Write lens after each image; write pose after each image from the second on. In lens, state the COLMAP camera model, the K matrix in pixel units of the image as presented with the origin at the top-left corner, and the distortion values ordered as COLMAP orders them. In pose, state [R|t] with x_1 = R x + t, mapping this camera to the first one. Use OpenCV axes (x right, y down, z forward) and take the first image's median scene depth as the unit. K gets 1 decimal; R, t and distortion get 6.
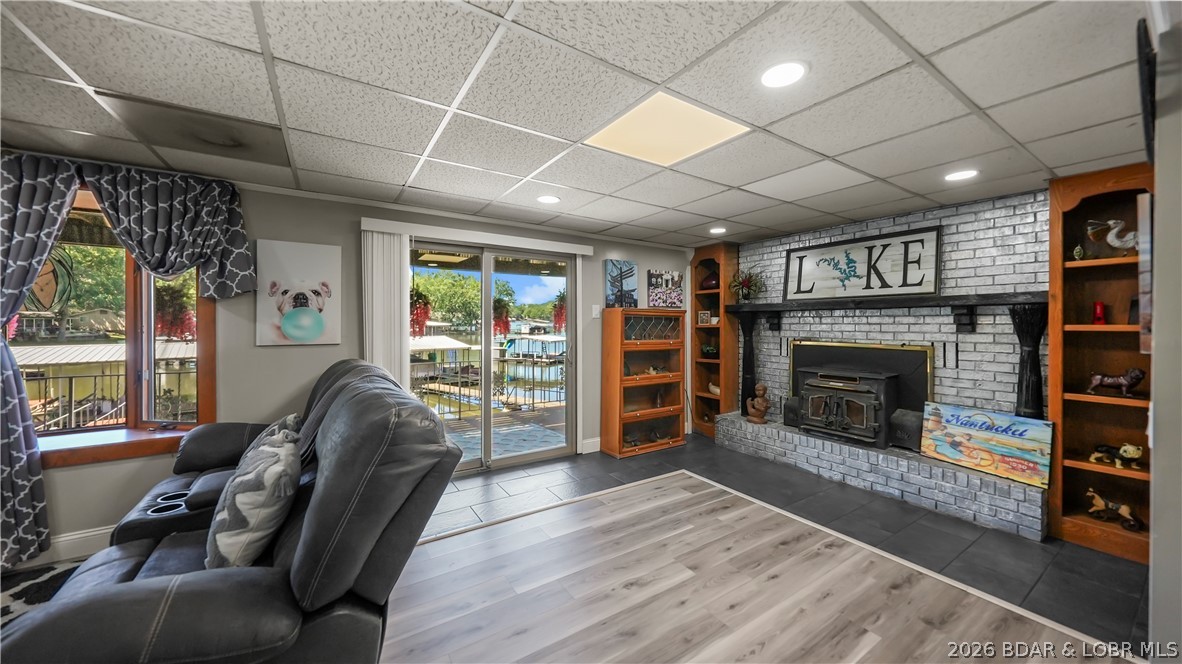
lens RADIAL K [[414.2, 0, 589.7], [0, 414.2, 326.8], [0, 0, 1]] dist [-0.004583, 0.000604]
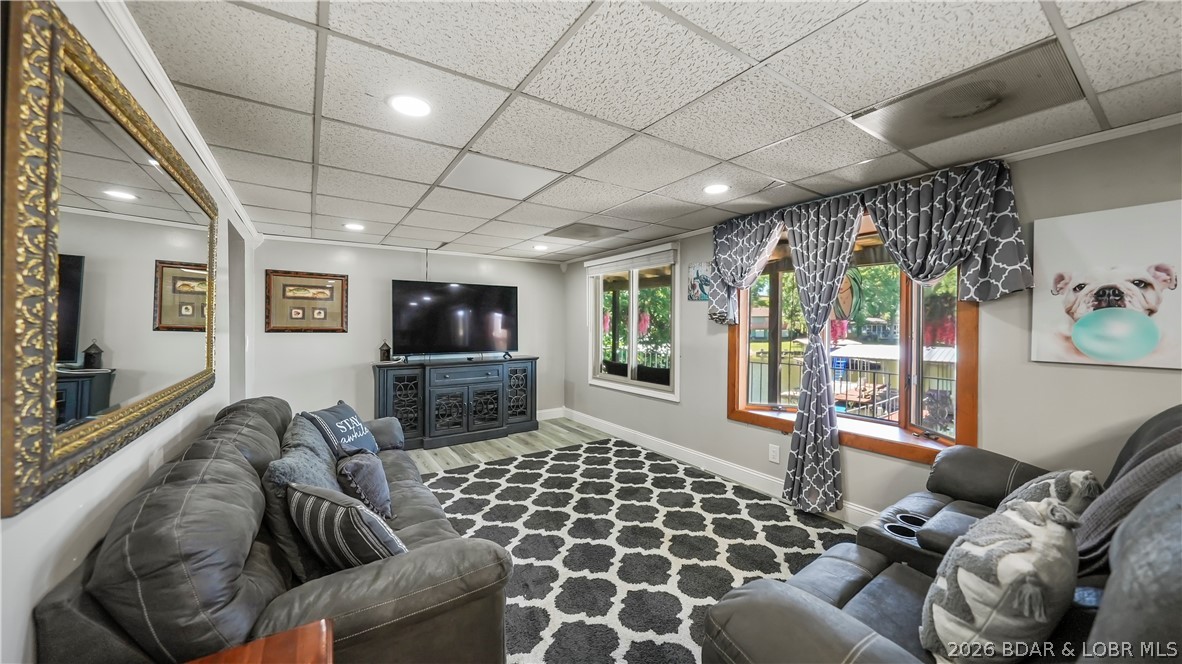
lens RADIAL K [[414.2, 0, 589.1], [0, 414.2, 325.9], [0, 0, 1]] dist [-0.004583, 0.000604]
pose [[0.034880, 0.001174, -0.999391, -0.076239], [-0.018050, 0.999837, 0.000545, -0.004460], [0.999228, 0.018020, 0.034896, 0.157603]]
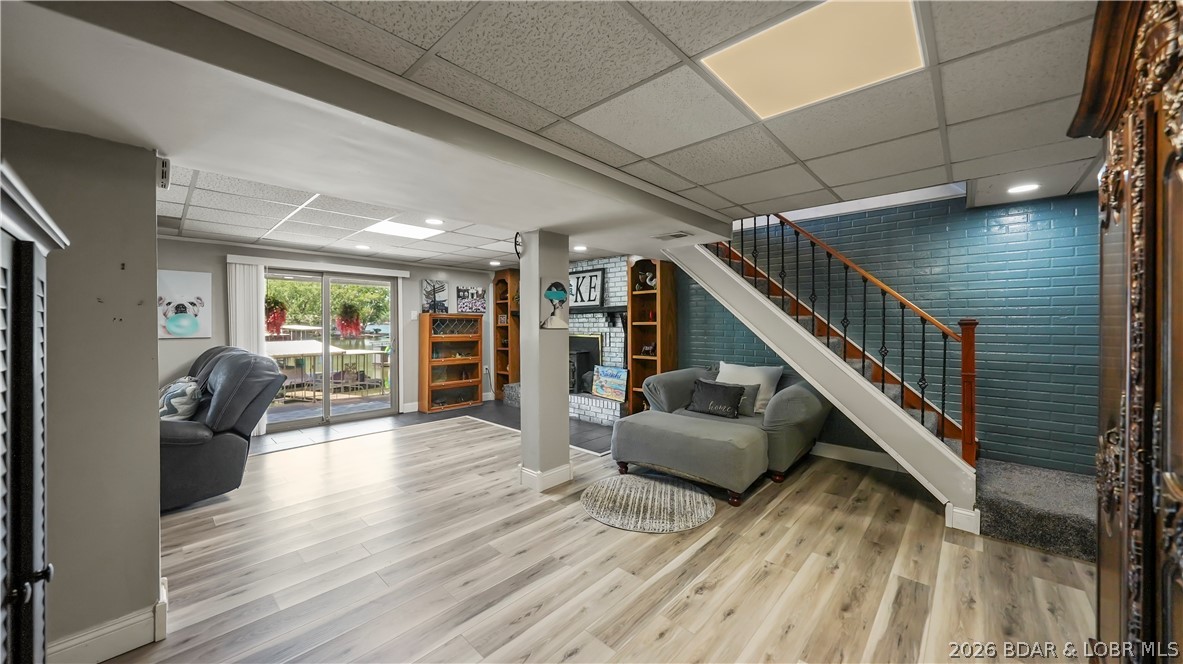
lens RADIAL K [[414.5, 0, 591.0], [0, 414.5, 327.0], [0, 0, 1]] dist [-0.004583, 0.000604]
pose [[0.969831, -0.008120, 0.243644, 0.403490], [0.009320, 0.999949, -0.003776, 0.023078], [-0.243601, 0.005933, 0.969857, -0.862165]]
